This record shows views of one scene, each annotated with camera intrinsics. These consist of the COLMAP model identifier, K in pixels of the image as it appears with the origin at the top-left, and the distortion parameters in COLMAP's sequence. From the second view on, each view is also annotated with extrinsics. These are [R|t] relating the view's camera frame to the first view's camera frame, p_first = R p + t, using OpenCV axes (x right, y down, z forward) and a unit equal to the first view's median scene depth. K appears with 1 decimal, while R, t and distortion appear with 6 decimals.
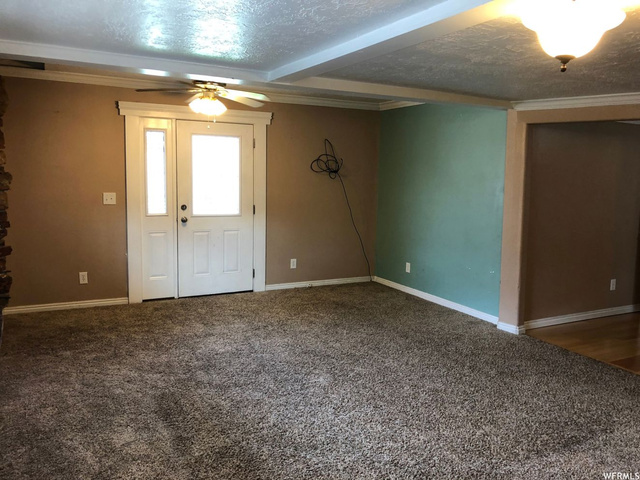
lens RADIAL K [[534.5, 0, 320.7], [0, 534.5, 238.5], [0, 0, 1]] dist [0.050883, -0.009195]
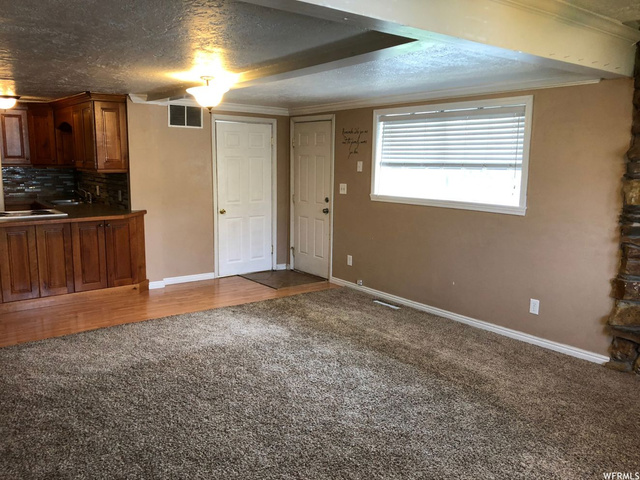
lens RADIAL K [[534.5, 0, 320.1], [0, 534.5, 239.8], [0, 0, 1]] dist [0.050883, -0.009195]
pose [[-0.987457, -0.007329, -0.157717, 0.119764], [-0.050542, 0.961031, 0.271780, -0.150819], [0.149579, 0.276343, -0.949348, 1.111235]]
